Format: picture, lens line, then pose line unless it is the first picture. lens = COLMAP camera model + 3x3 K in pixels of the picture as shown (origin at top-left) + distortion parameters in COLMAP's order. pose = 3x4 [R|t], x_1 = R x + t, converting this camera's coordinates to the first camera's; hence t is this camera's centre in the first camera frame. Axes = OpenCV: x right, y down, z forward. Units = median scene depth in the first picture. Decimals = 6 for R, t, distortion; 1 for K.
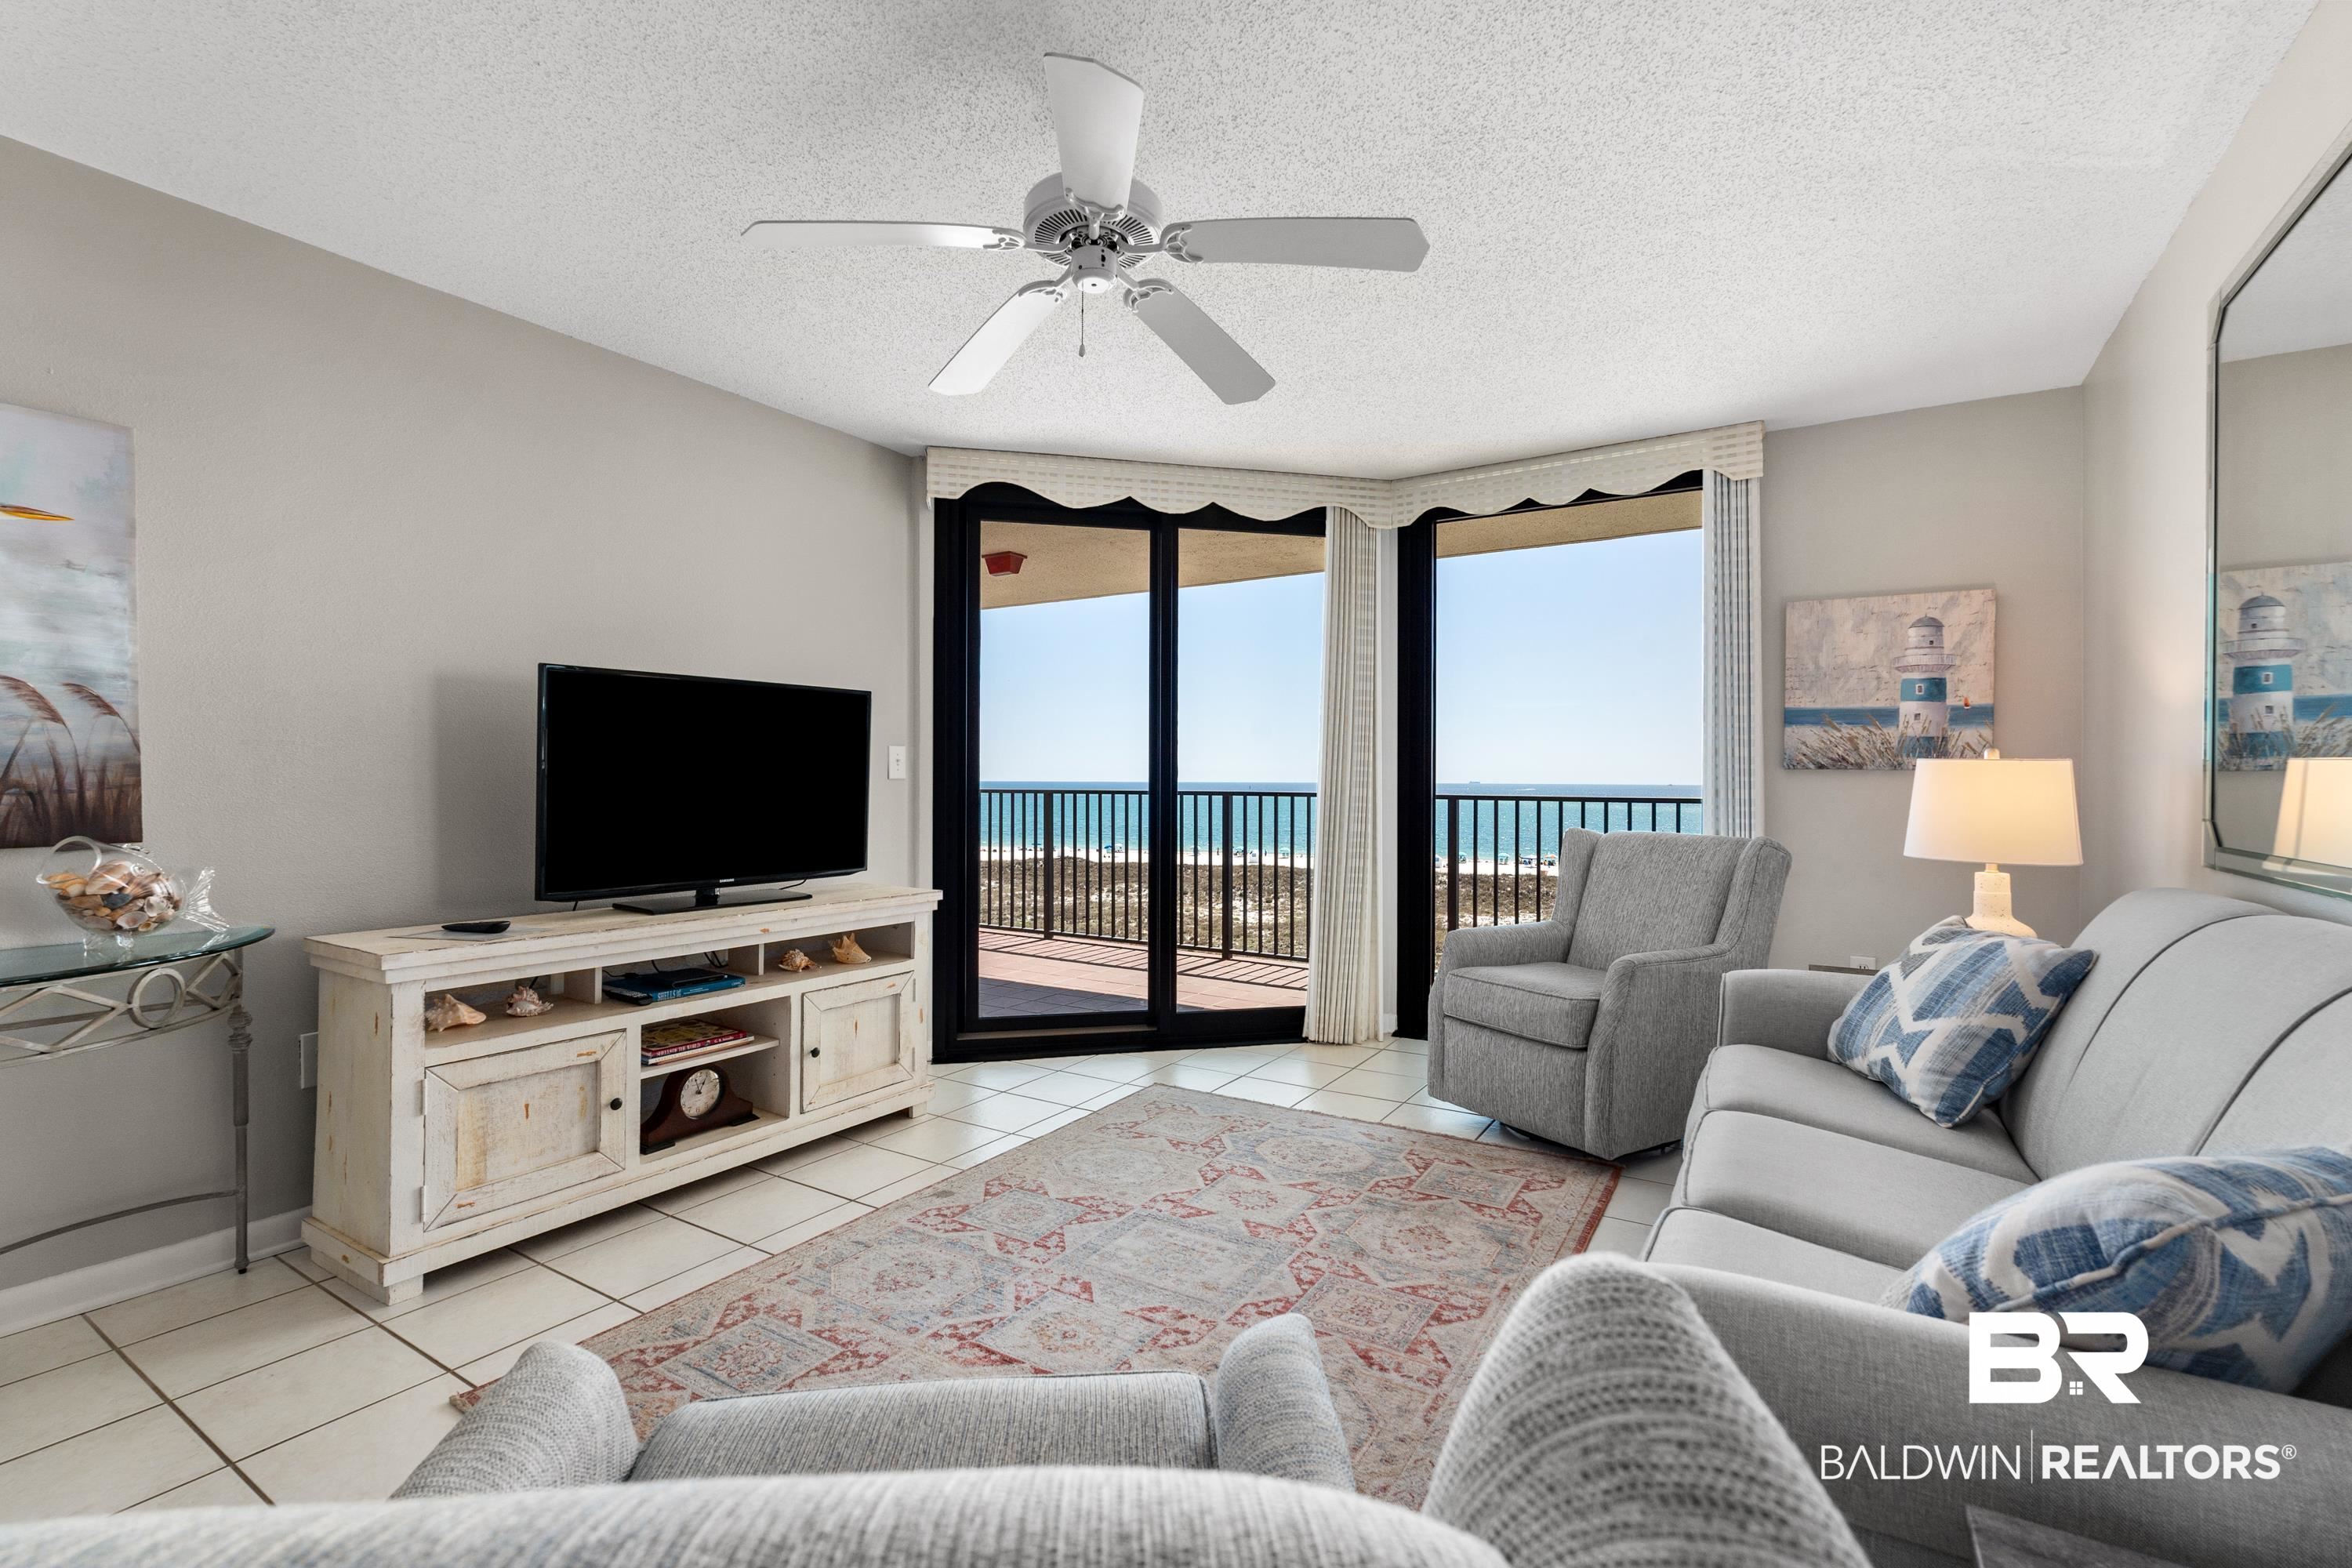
lens RADIAL K [[1052.2, 0, 1207.5], [0, 1052.2, 768.3], [0, 0, 1]] dist [-0.001289, 0.000267]
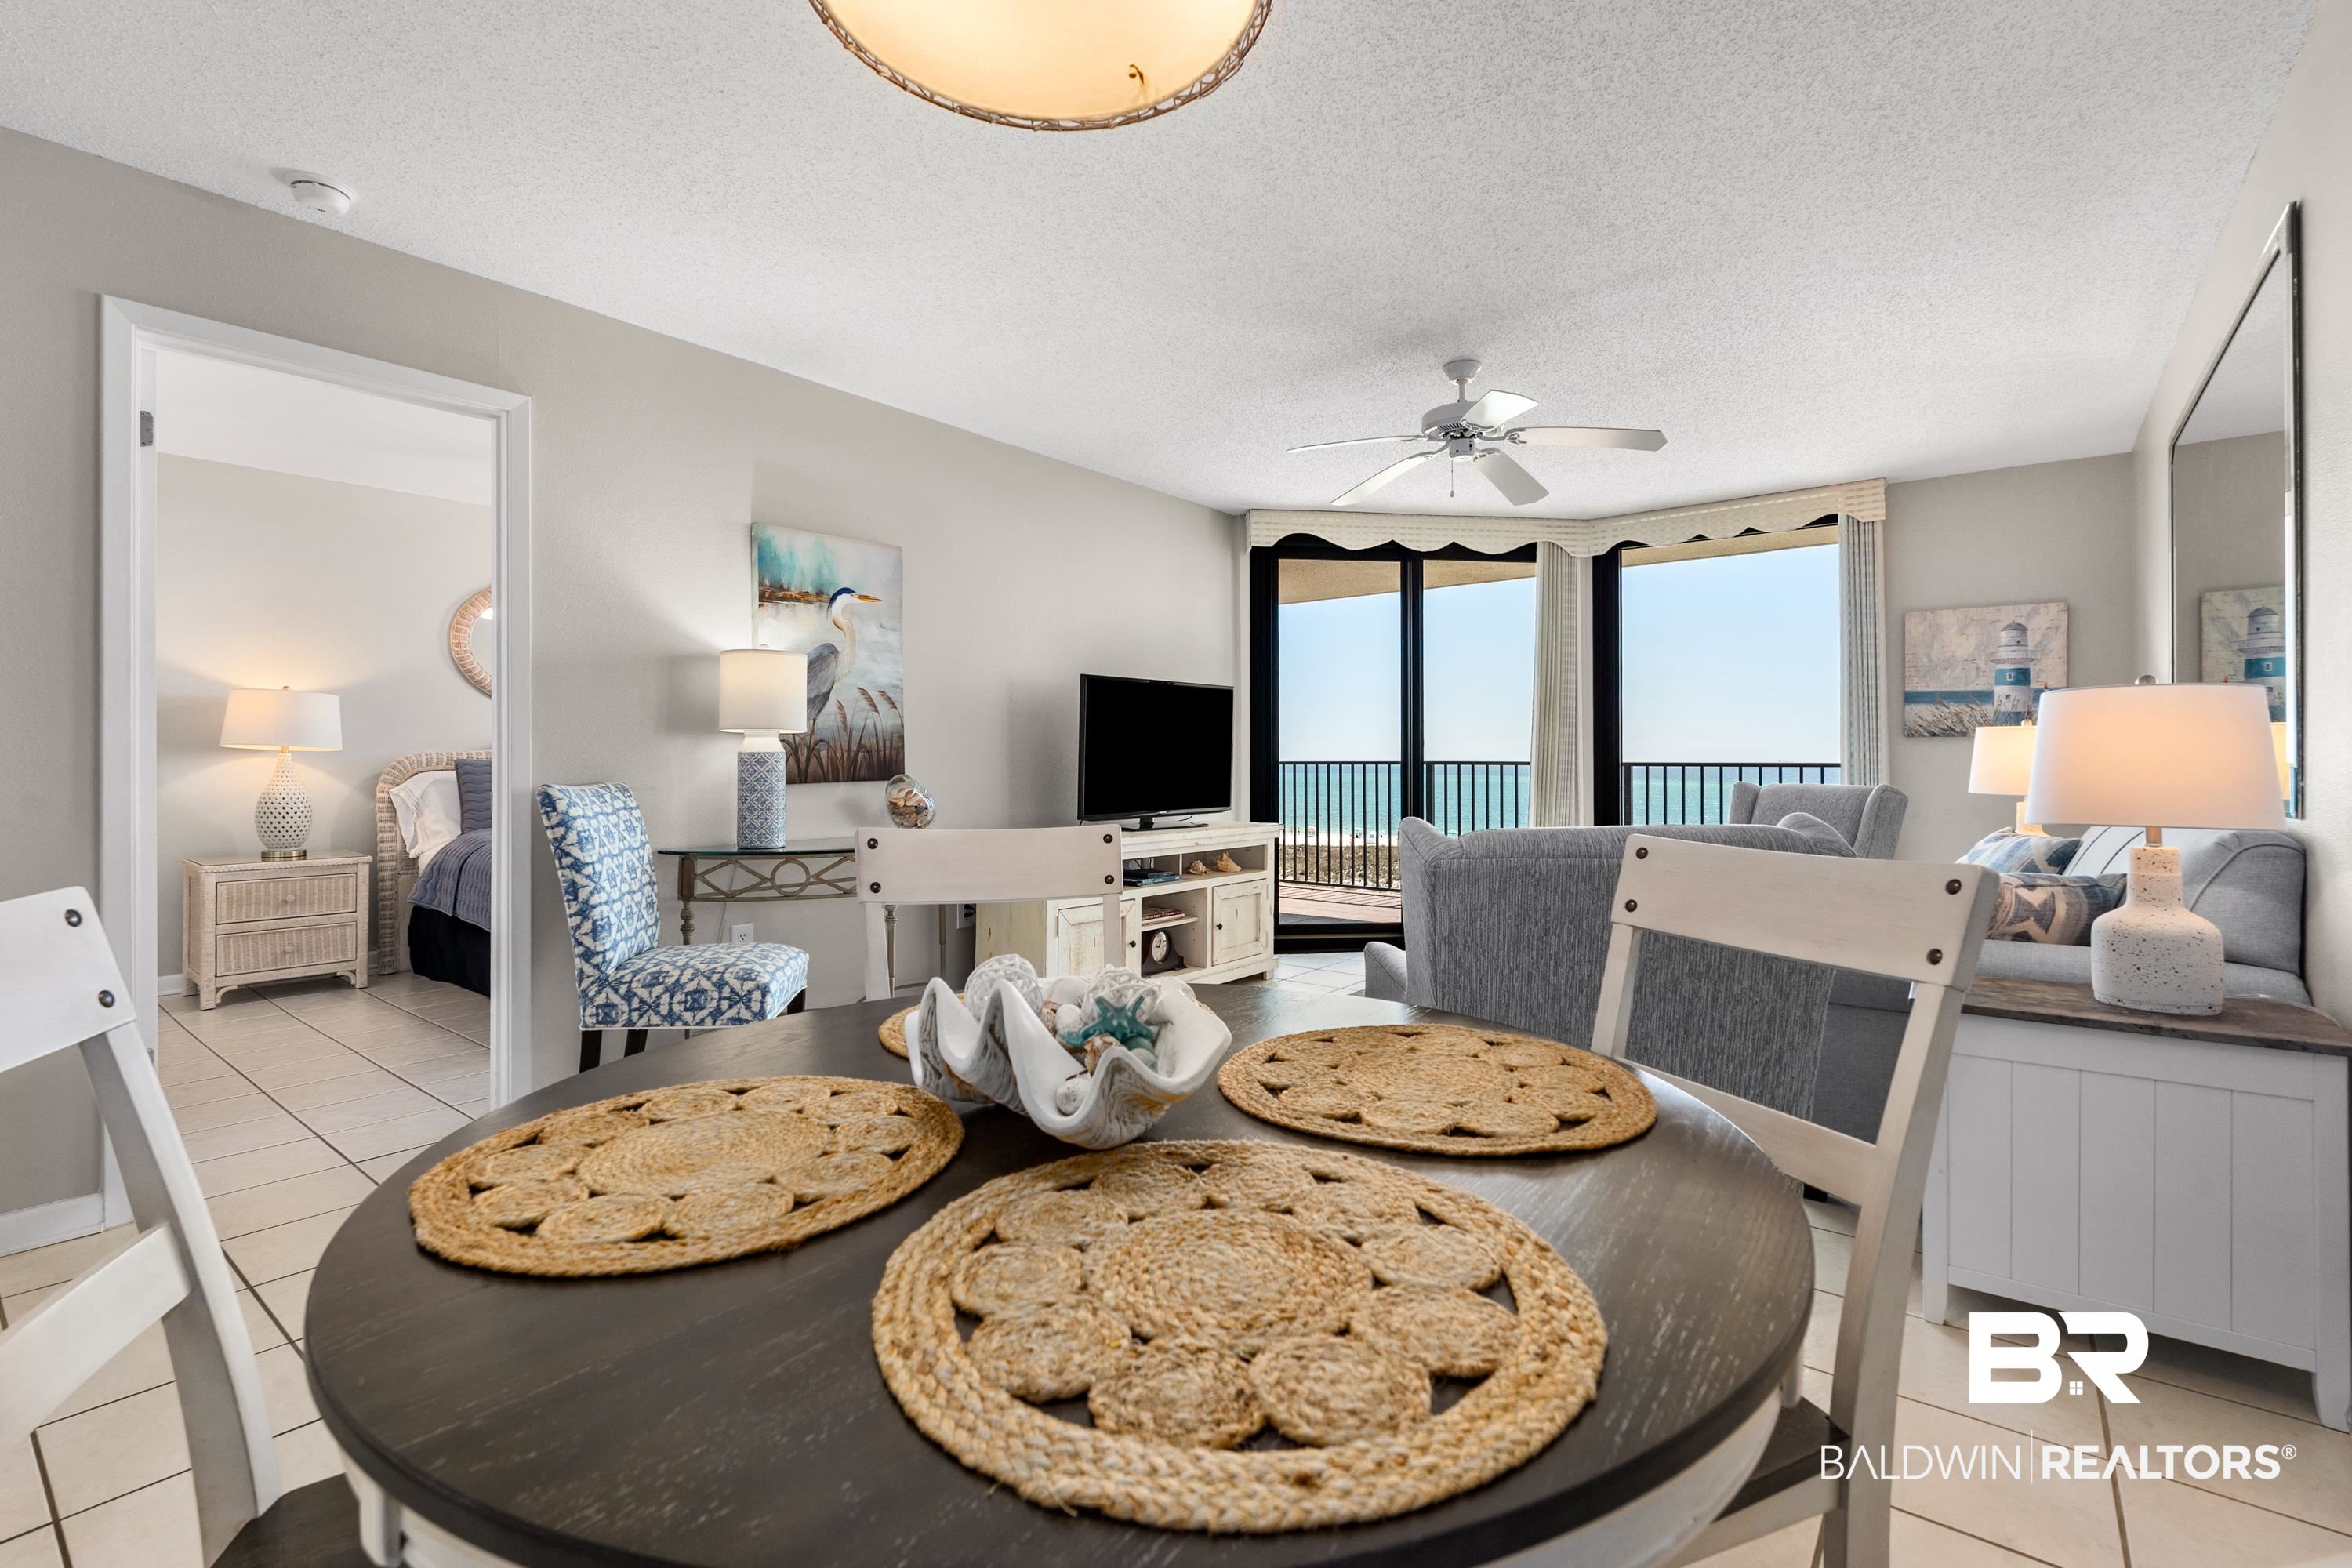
lens RADIAL K [[1052.2, 0, 1211.0], [0, 1052.2, 734.0], [0, 0, 1]] dist [-0.001289, 0.000267]
pose [[0.993951, -0.005654, -0.109678, -0.197701], [0.004185, 0.999898, -0.013620, 0.012799], [0.109744, 0.013078, 0.993874, -0.462854]]
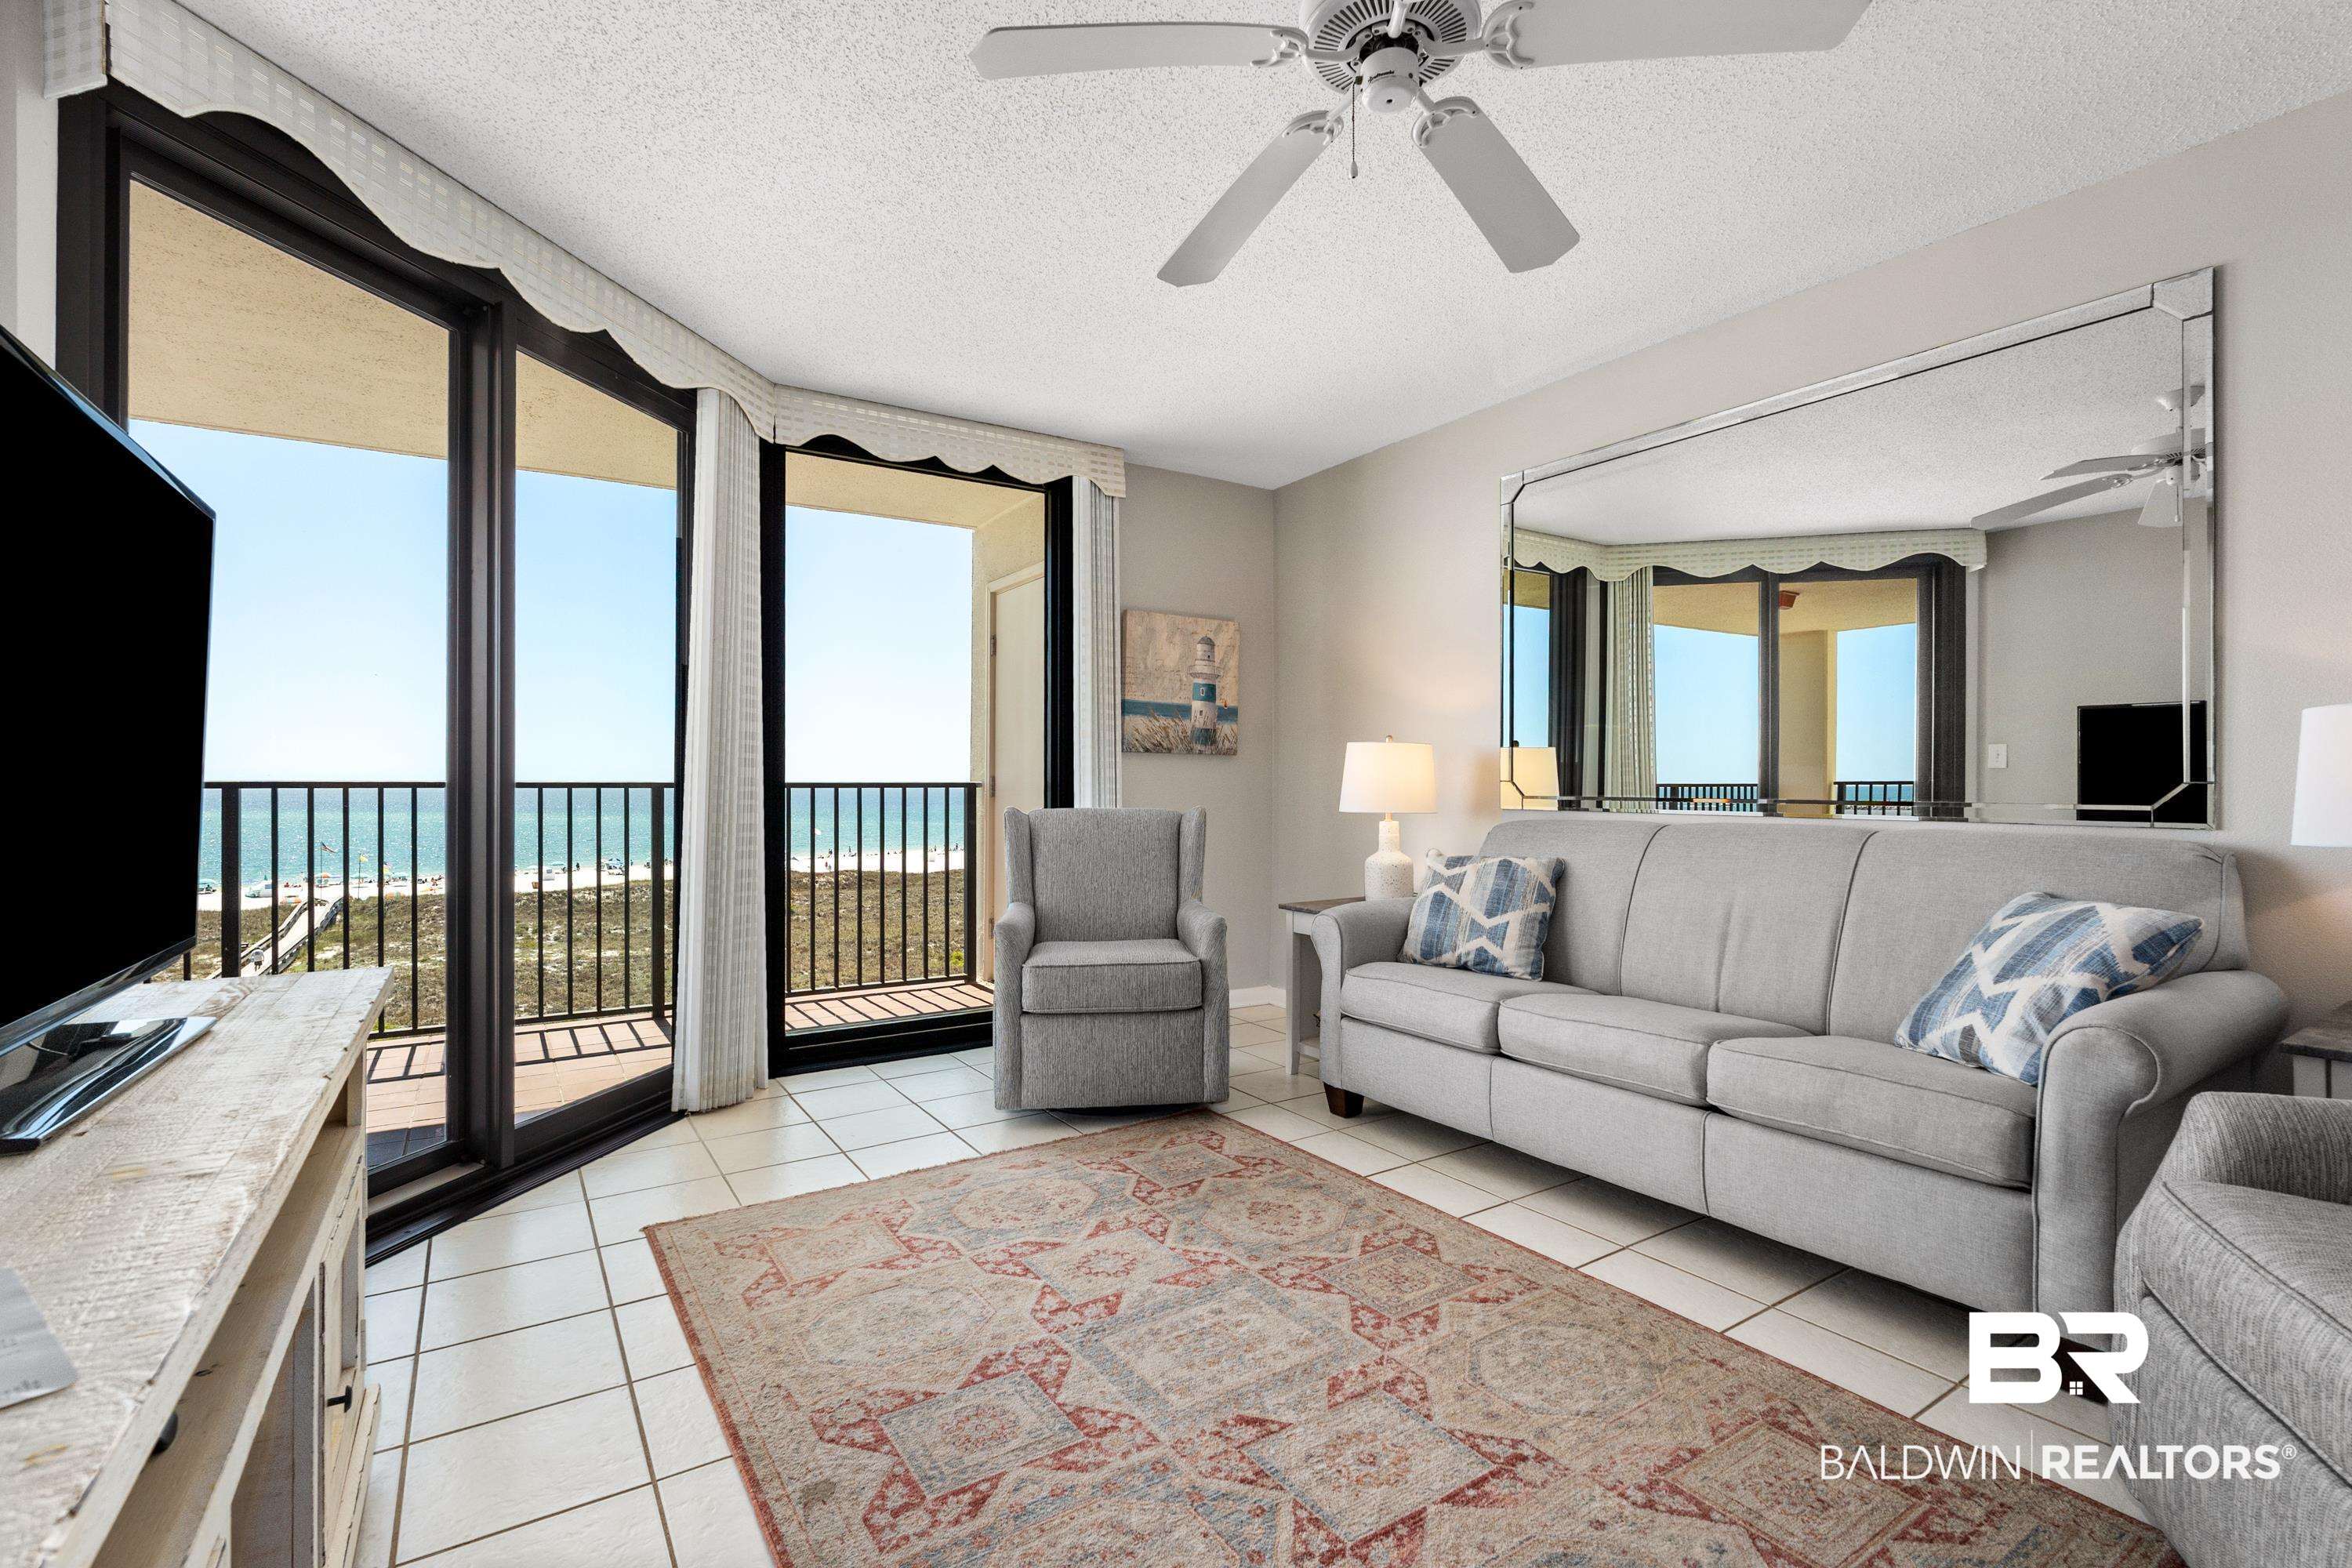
lens RADIAL K [[1052.2, 0, 1179.6], [0, 1052.2, 774.4], [0, 0, 1]] dist [-0.001289, 0.000267]
pose [[0.435998, 0.003162, 0.899942, -0.518351], [-0.004834, 0.999988, -0.001171, 0.029090], [-0.899935, -0.003840, 0.436008, 0.474313]]
